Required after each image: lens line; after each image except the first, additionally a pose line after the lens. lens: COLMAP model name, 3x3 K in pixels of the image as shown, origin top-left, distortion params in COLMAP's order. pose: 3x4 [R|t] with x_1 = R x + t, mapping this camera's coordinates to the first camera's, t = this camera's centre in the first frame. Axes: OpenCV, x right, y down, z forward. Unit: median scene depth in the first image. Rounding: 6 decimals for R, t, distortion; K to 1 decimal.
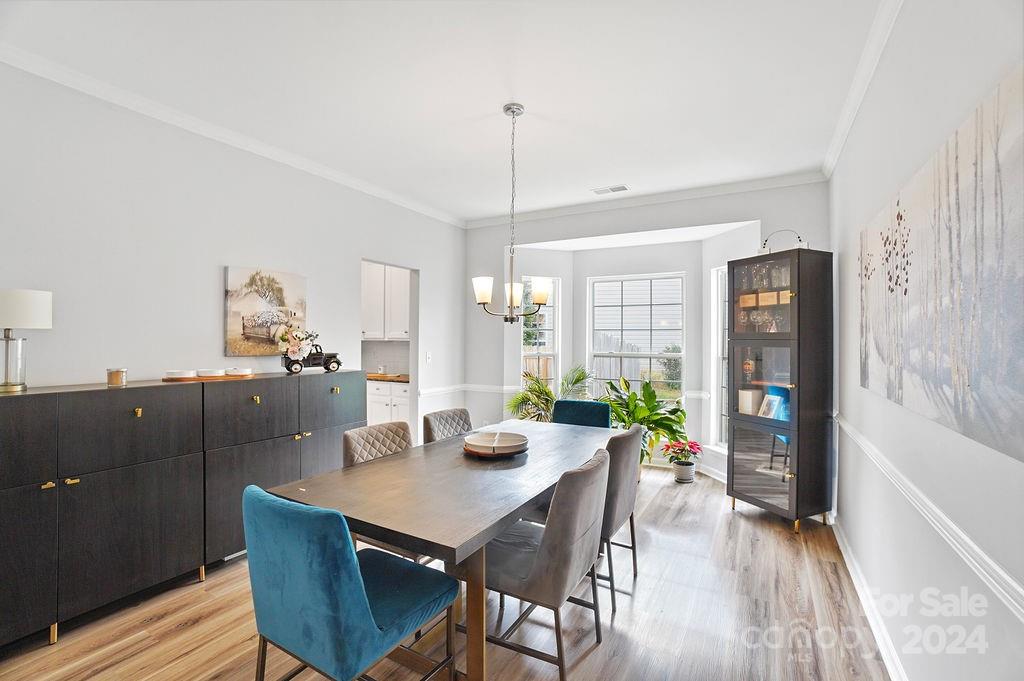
lens RADIAL K [[450.9, 0, 507.6], [0, 450.9, 339.1], [0, 0, 1]] dist [-0.067212, 0.025905]
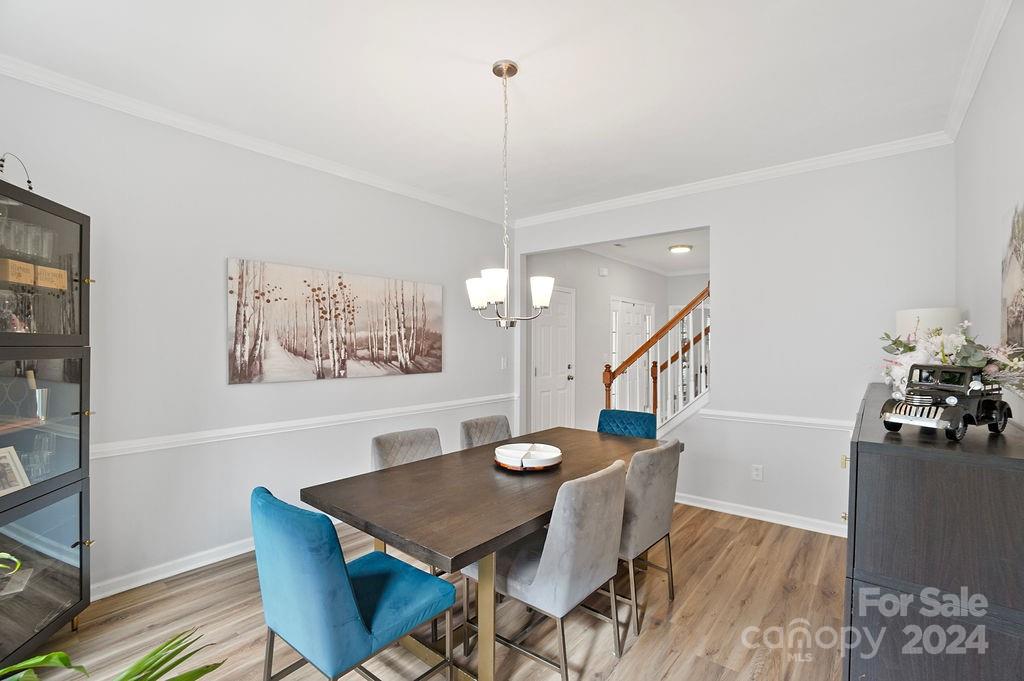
lens RADIAL K [[450.9, 0, 507.6], [0, 450.9, 339.1], [0, 0, 1]] dist [-0.067212, 0.025905]
pose [[-0.982564, -0.000838, 0.185923, -0.116179], [-0.003562, 0.999891, -0.014318, -0.002344], [-0.185891, -0.014730, -0.982460, 1.374435]]
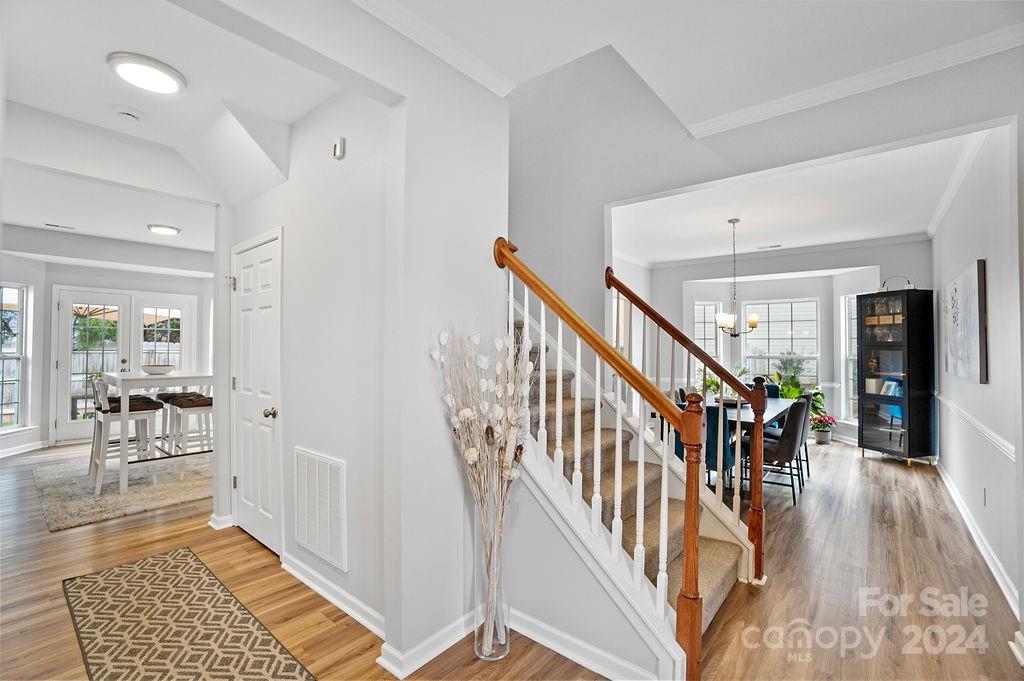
lens RADIAL K [[450.9, 0, 507.6], [0, 450.9, 339.1], [0, 0, 1]] dist [-0.067212, 0.025905]
pose [[0.984397, -0.003308, -0.175932, -0.465578], [0.000667, 0.999886, -0.015069, -0.000458], [0.175961, 0.014716, 0.984287, -0.760009]]
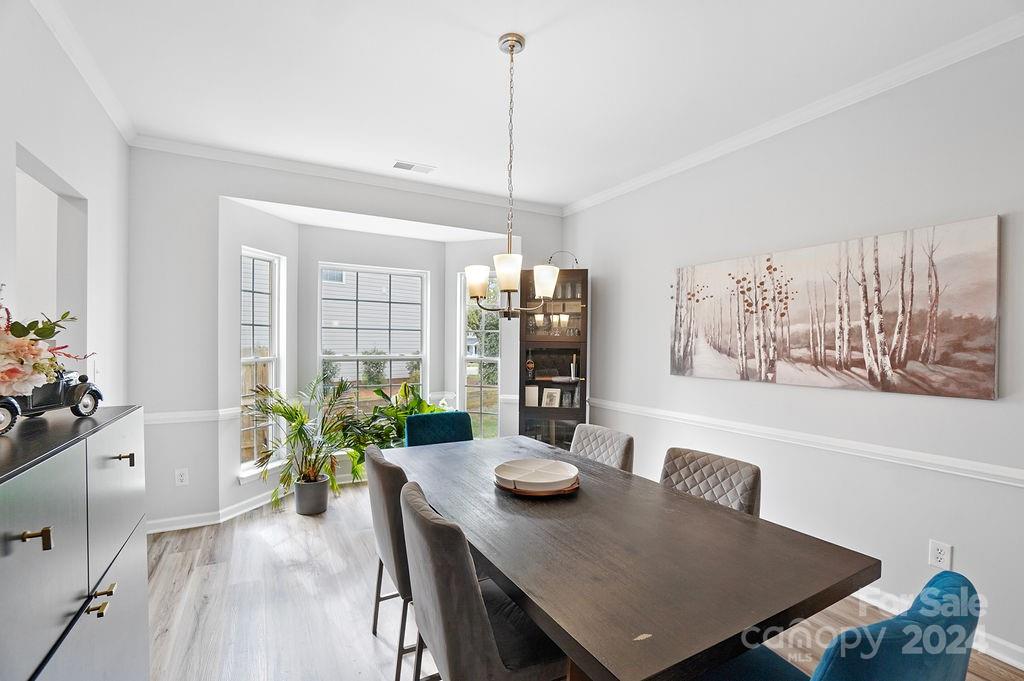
lens RADIAL K [[450.3, 0, 507.8], [0, 450.3, 336.2], [0, 0, 1]] dist [-0.035055, -0.000158]
pose [[0.520199, 0.015880, 0.853897, -0.499003], [-0.011501, 0.999867, -0.011588, 0.001868], [-0.853968, -0.003793, 0.520312, 0.467166]]
